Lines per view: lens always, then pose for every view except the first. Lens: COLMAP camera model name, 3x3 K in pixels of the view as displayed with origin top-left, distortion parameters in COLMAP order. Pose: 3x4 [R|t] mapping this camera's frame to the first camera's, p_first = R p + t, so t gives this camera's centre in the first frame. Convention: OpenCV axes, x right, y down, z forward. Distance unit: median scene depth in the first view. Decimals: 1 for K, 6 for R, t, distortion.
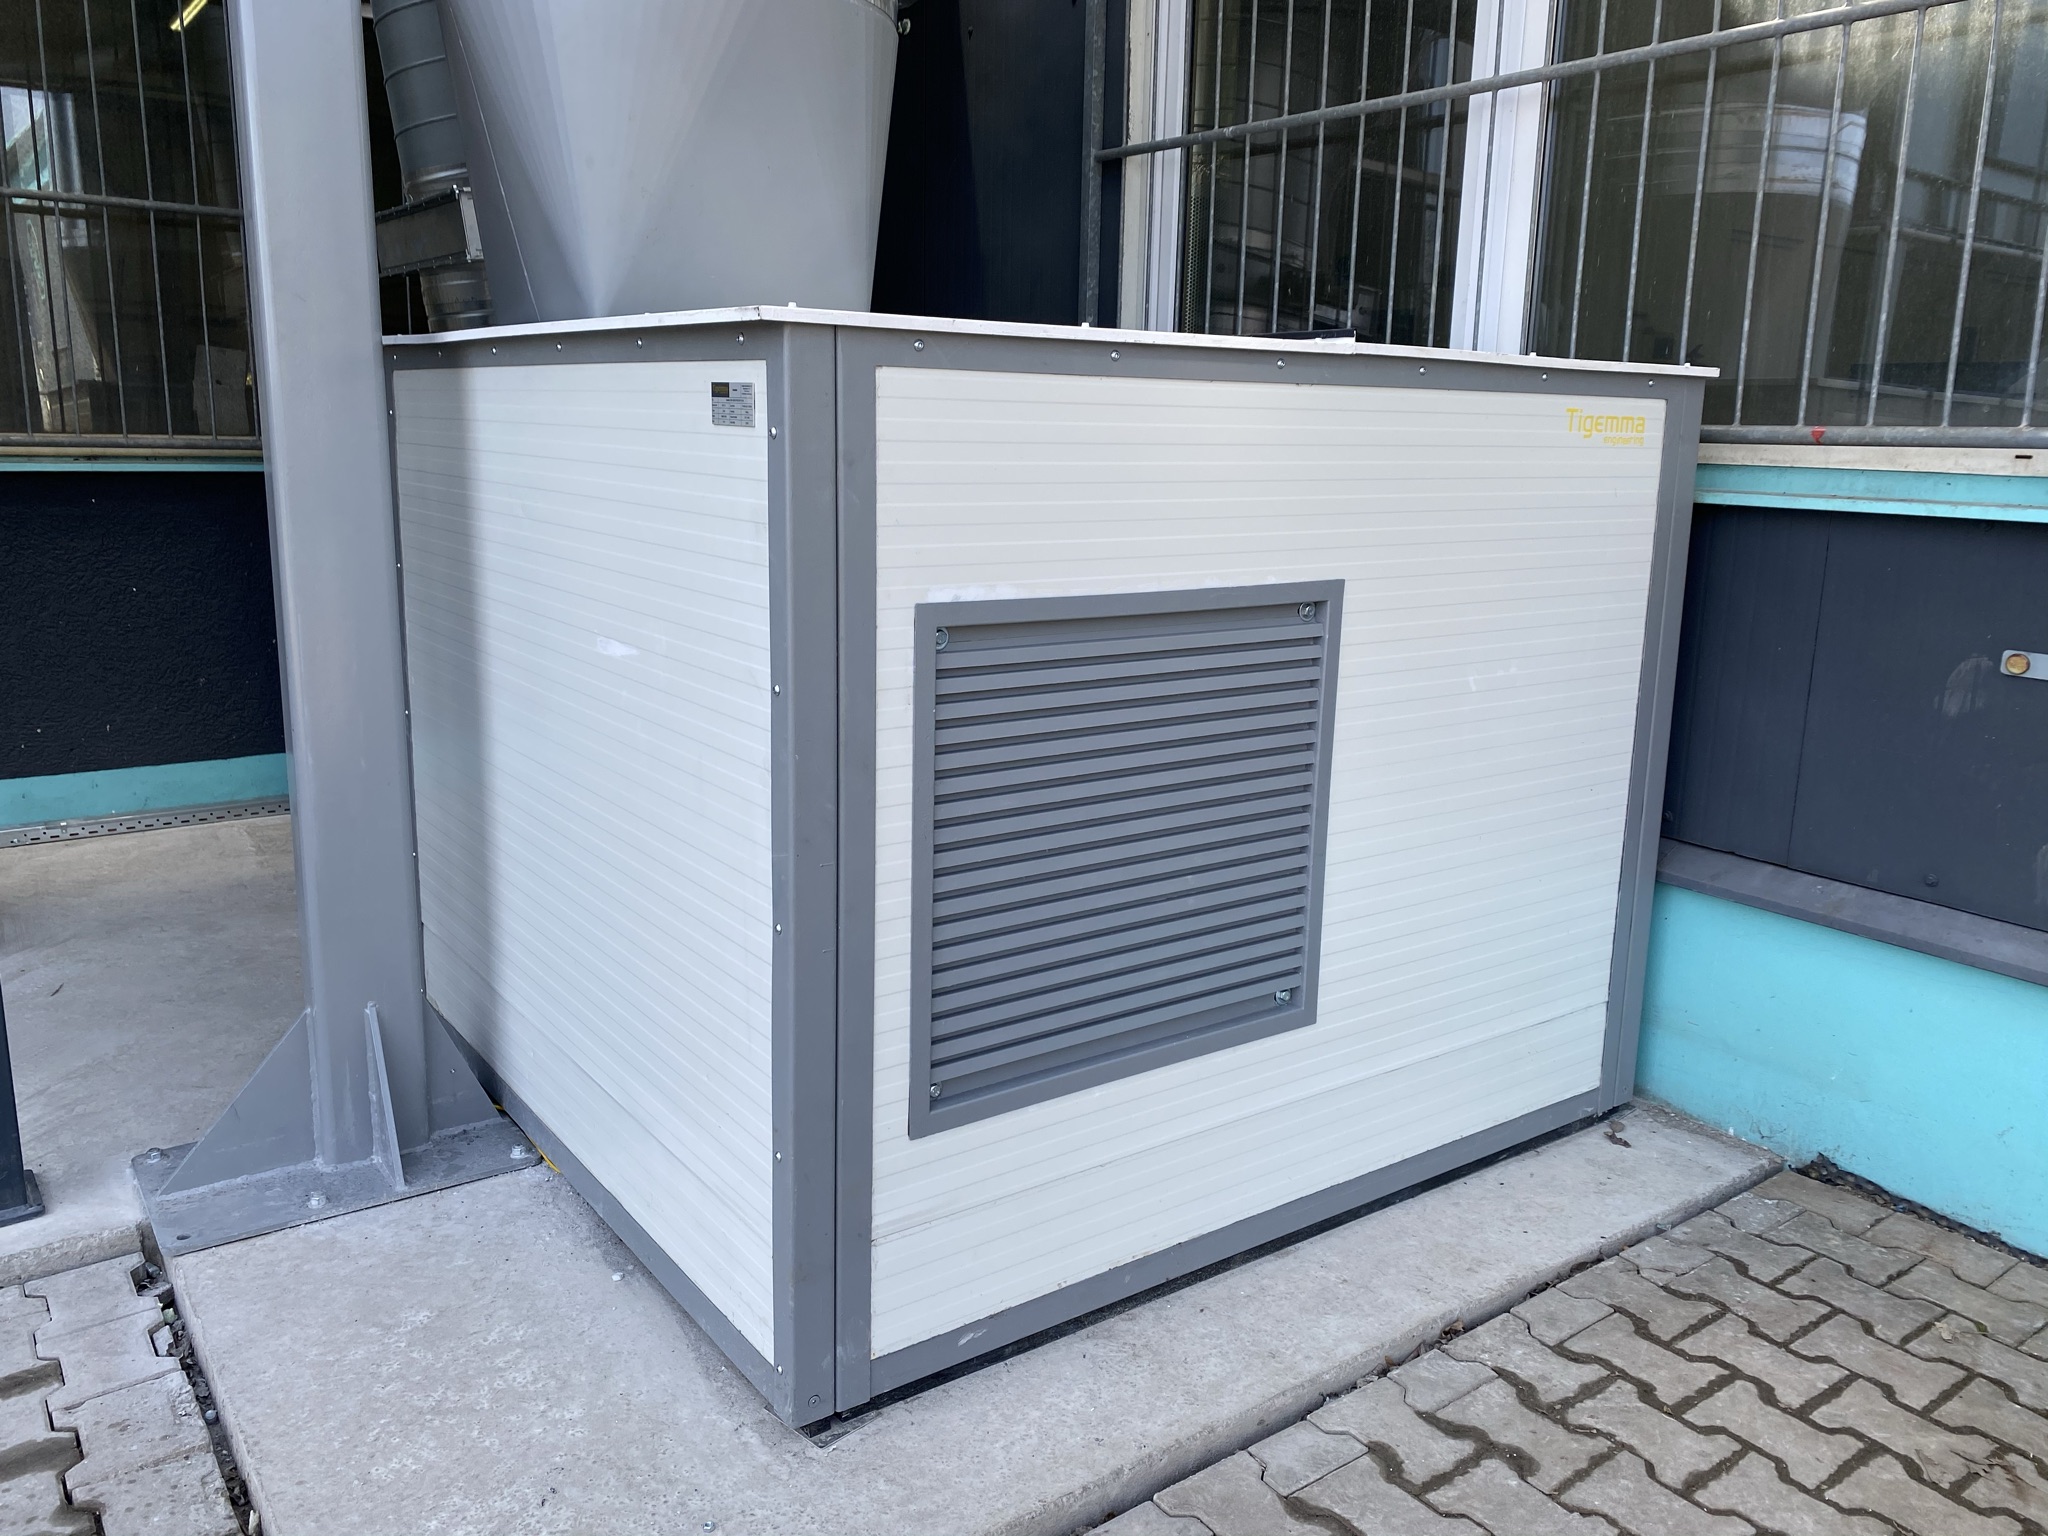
lens RADIAL K [[1560.5, 0, 1024.0], [0, 1560.5, 768.0], [0, 0, 1]] dist [0.029203, 0.004881]
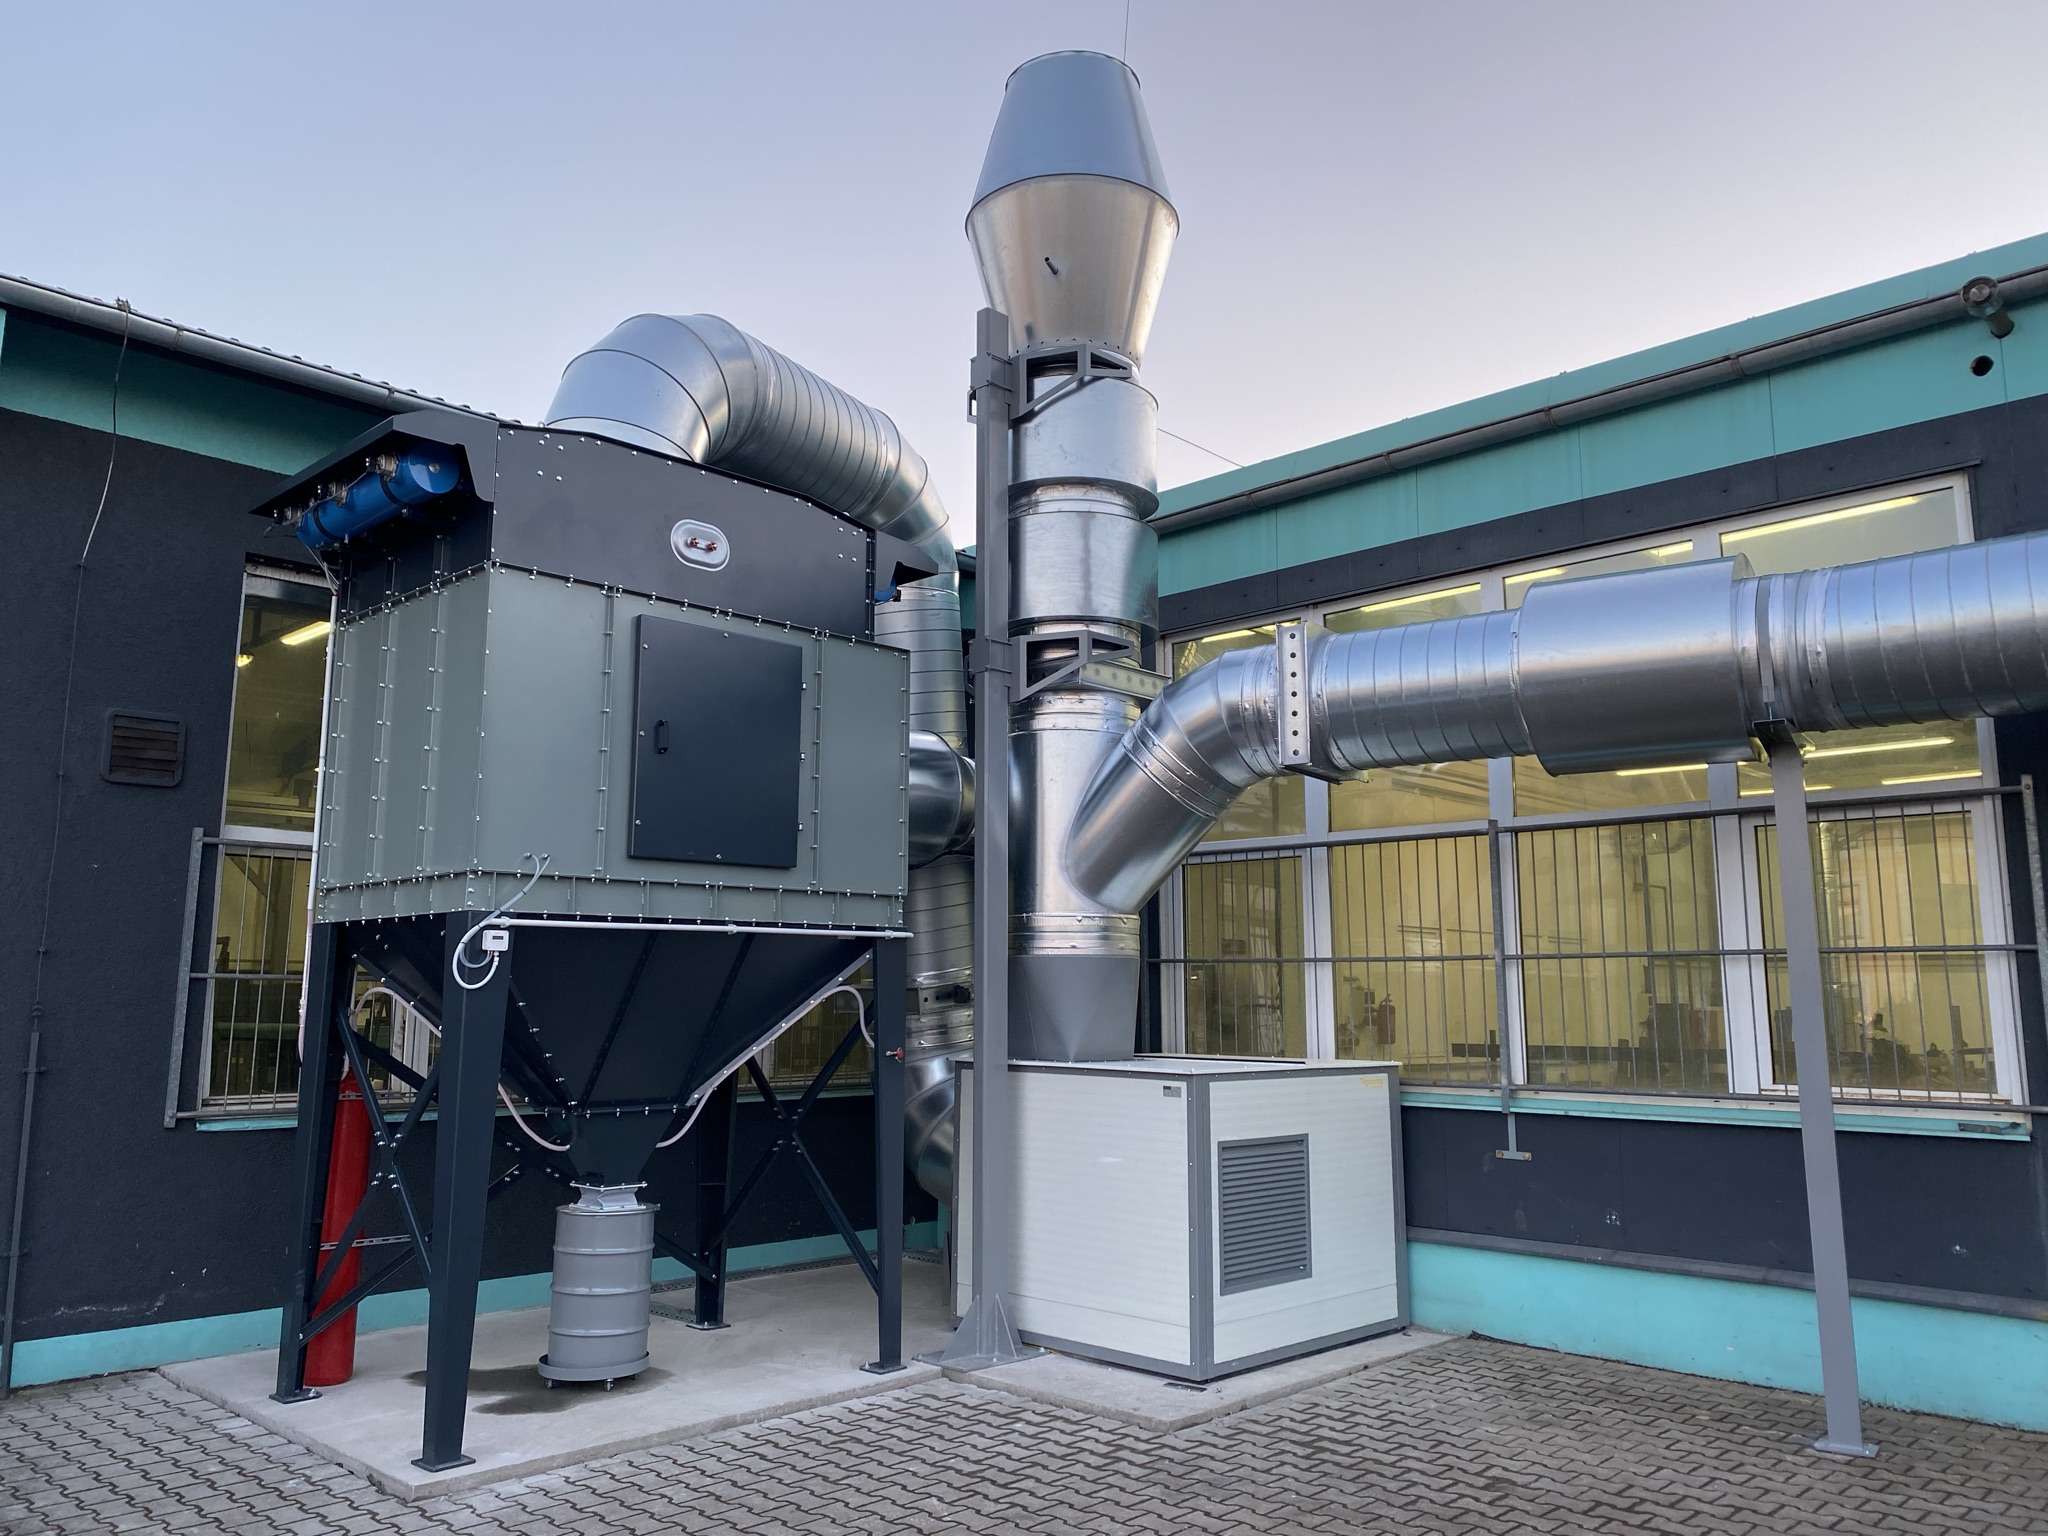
lens RADIAL K [[1560.5, 0, 1024.0], [0, 1560.5, 768.0], [0, 0, 1]] dist [0.029203, 0.004881]
pose [[0.984573, 0.008722, 0.174758, -0.932296], [0.053841, 0.935197, -0.350012, 0.273675], [-0.166485, 0.354021, 0.920300, -2.142970]]
